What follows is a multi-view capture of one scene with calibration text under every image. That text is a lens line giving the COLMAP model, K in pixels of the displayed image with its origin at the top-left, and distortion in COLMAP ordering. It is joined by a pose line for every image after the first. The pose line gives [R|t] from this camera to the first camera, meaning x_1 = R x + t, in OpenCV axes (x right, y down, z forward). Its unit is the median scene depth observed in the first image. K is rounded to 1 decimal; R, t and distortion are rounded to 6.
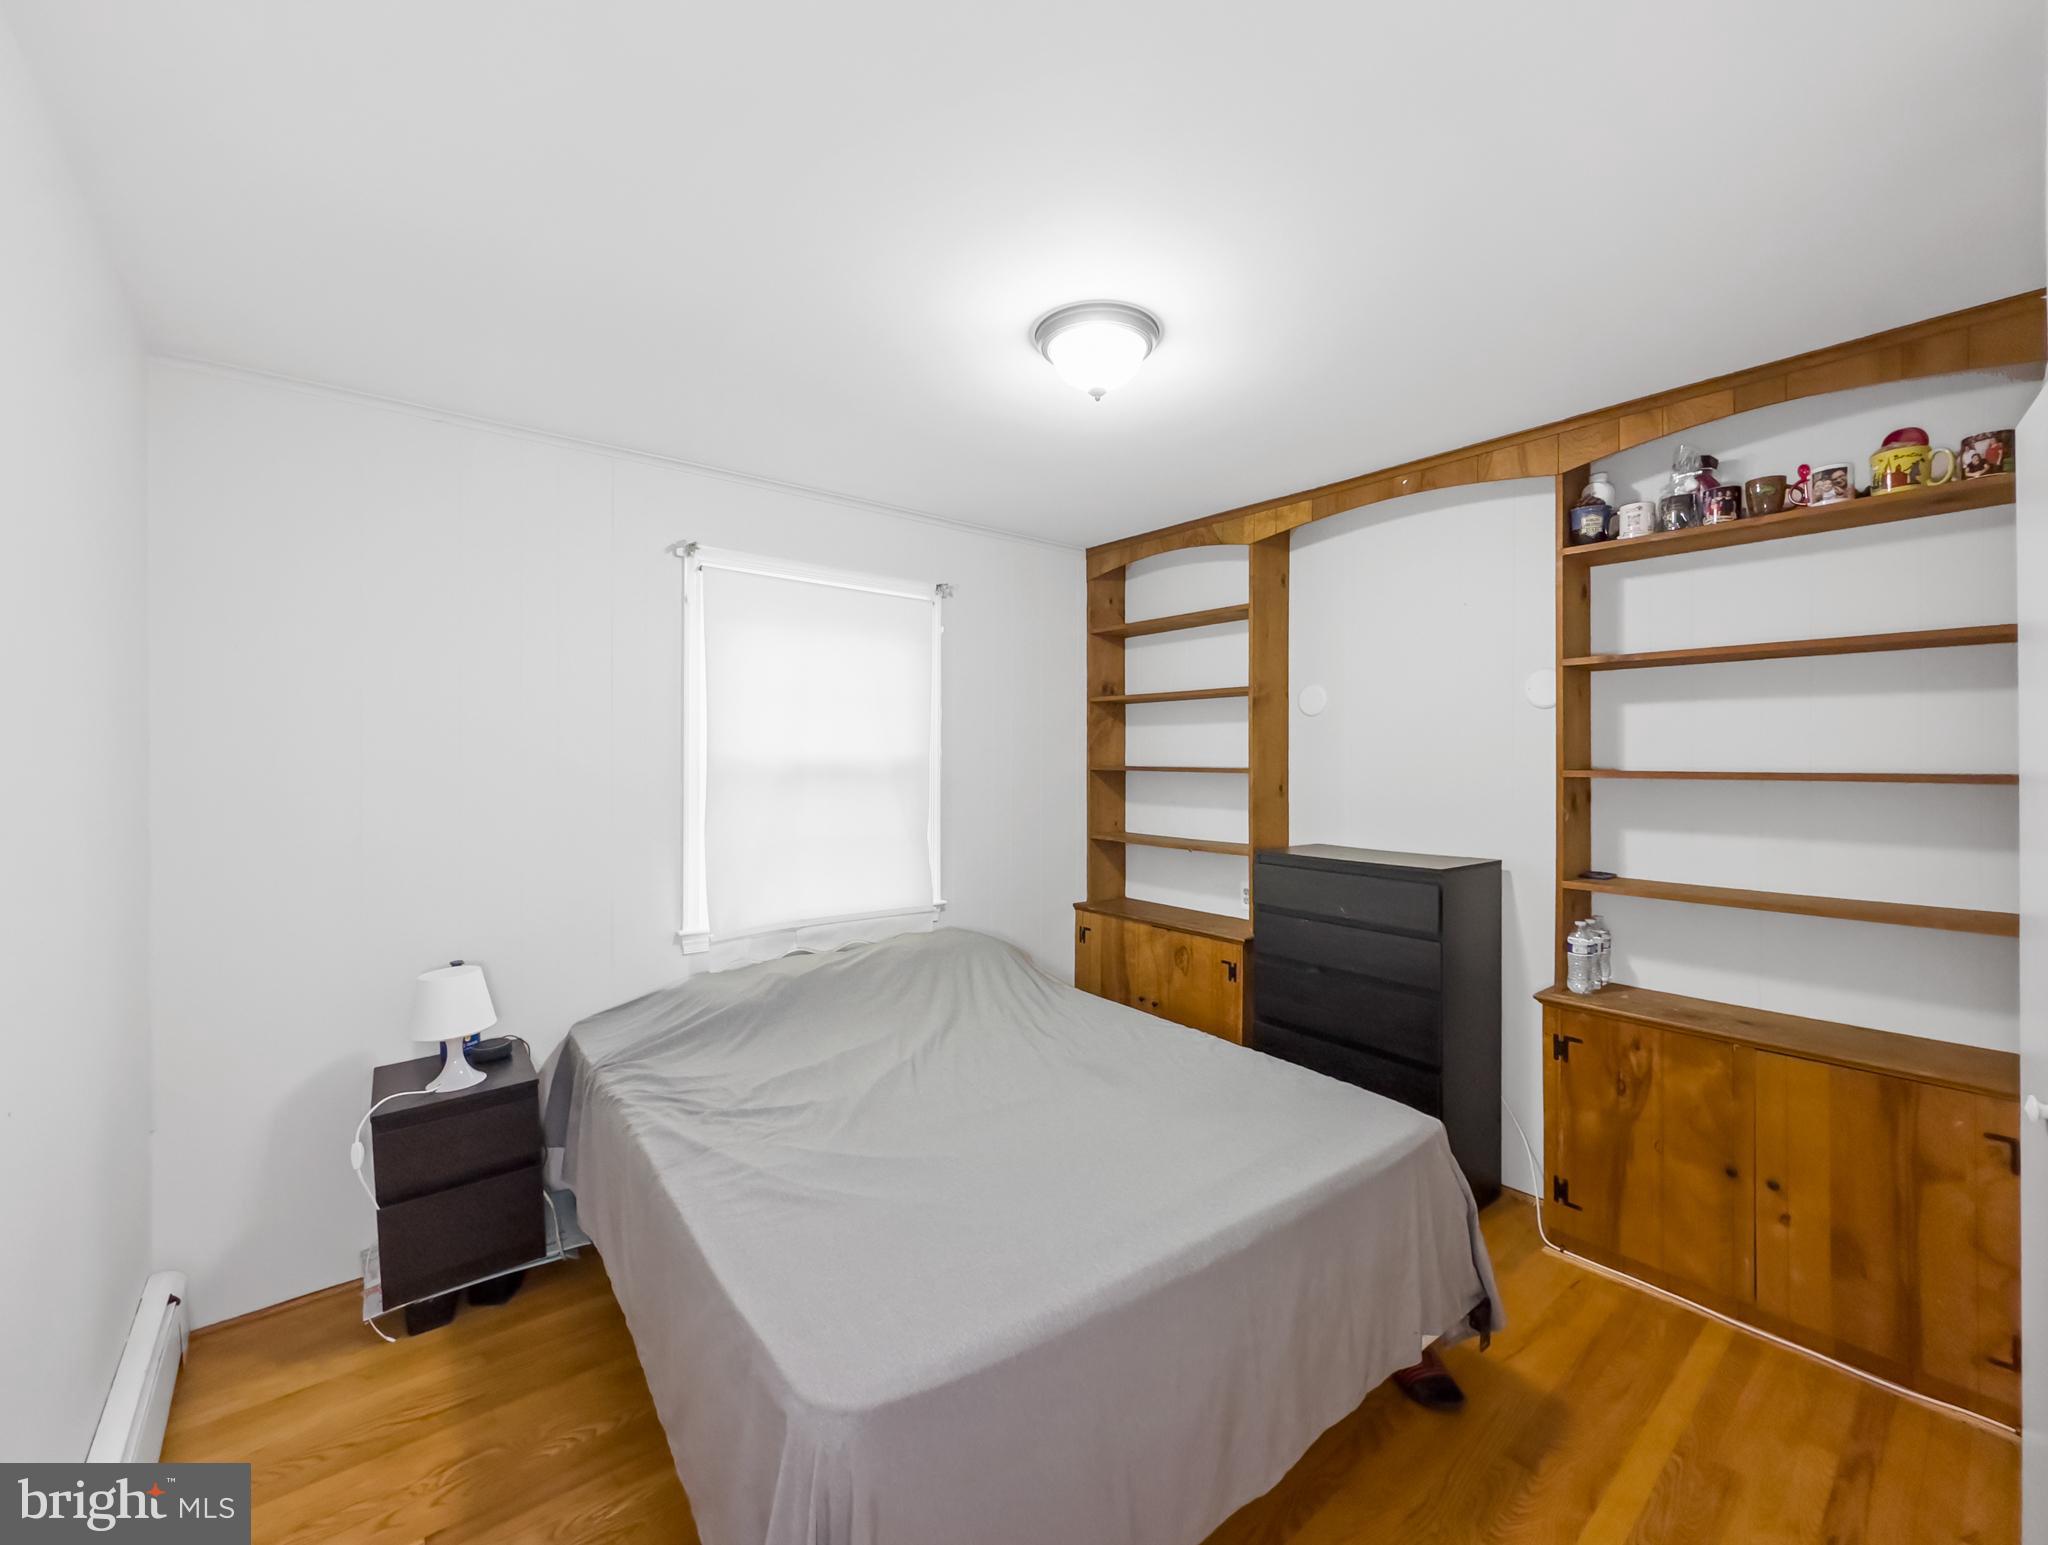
lens RADIAL K [[833.0, 0, 1016.0], [0, 833.0, 765.1], [0, 0, 1]] dist [0.003366, 0.000364]
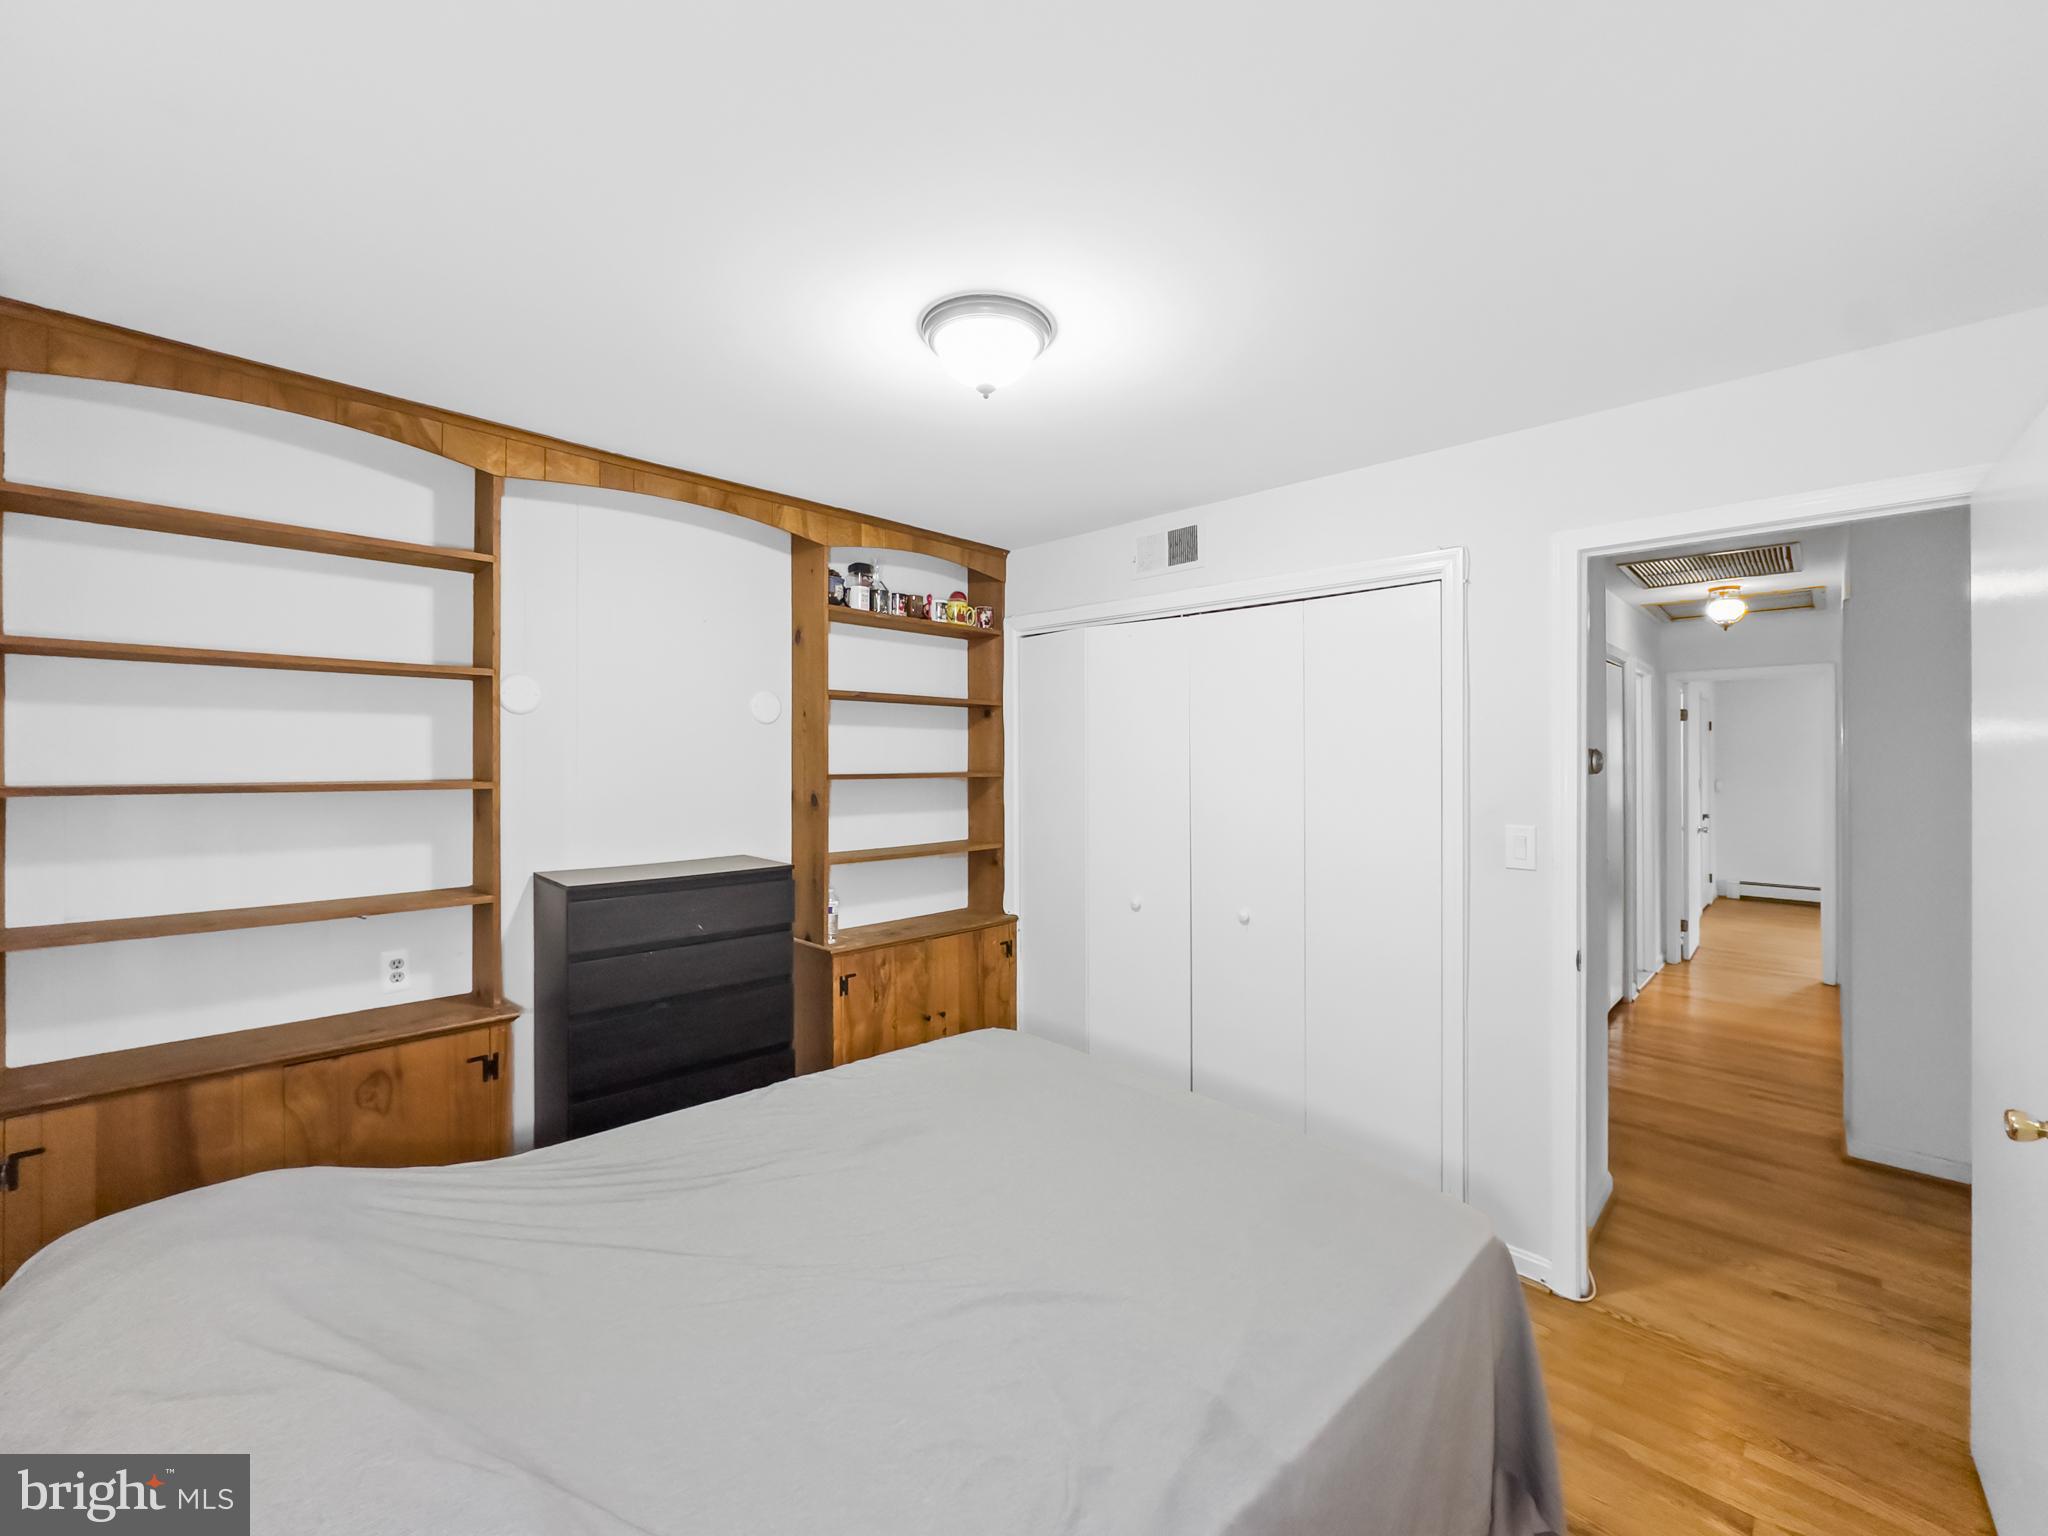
lens RADIAL K [[842.1, 0, 1015.8], [0, 842.1, 759.9], [0, 0, 1]] dist [-0.005380, -0.000256]
pose [[-0.102105, 0.005202, 0.994760, -0.674145], [0.014449, 0.999889, -0.003746, -0.006894], [-0.994669, 0.013990, -0.102169, 0.840655]]
